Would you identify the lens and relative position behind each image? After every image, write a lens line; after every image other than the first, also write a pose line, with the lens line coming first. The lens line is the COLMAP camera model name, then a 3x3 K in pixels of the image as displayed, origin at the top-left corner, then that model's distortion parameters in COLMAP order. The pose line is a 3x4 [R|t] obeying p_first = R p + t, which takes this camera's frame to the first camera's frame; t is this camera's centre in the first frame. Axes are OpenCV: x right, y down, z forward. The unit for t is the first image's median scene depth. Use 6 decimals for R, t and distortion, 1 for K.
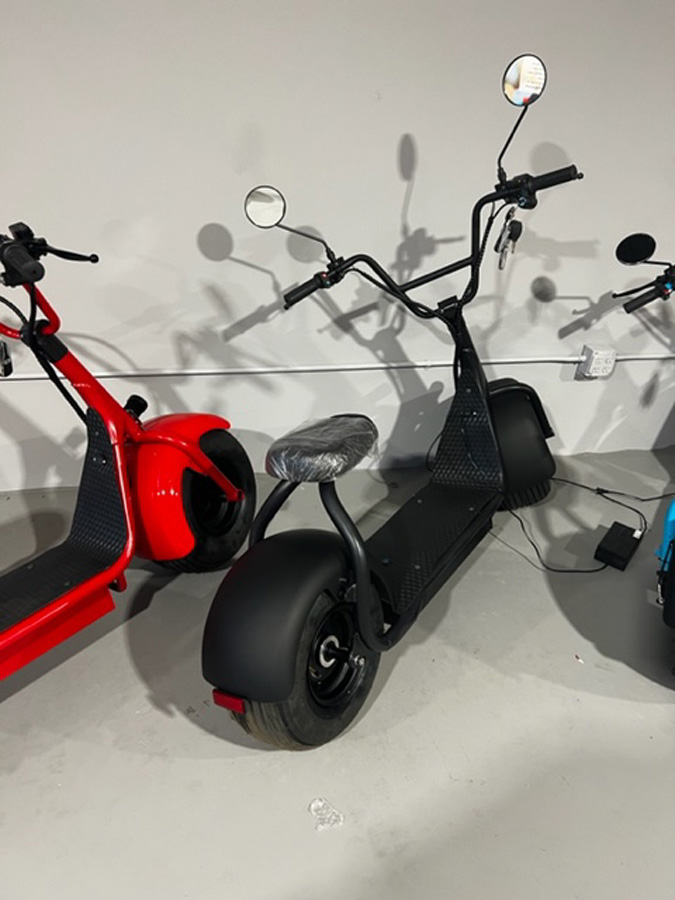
lens RADIAL K [[681.5, 0, 343.2], [0, 681.5, 453.5], [0, 0, 1]] dist [0.051352, -0.055038]
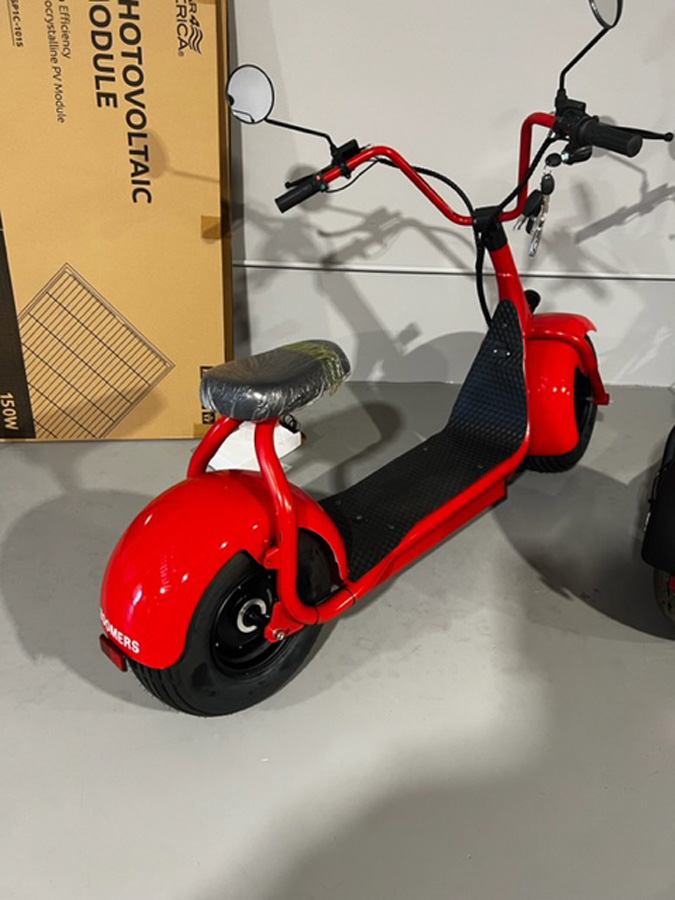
lens RADIAL K [[681.5, 0, 337.9], [0, 681.5, 456.2], [0, 0, 1]] dist [0.051352, -0.055038]
pose [[0.990704, 0.085695, -0.105651, -0.381673], [-0.073798, 0.990988, 0.111787, 0.054021], [0.114279, -0.102951, 0.988100, -0.046942]]
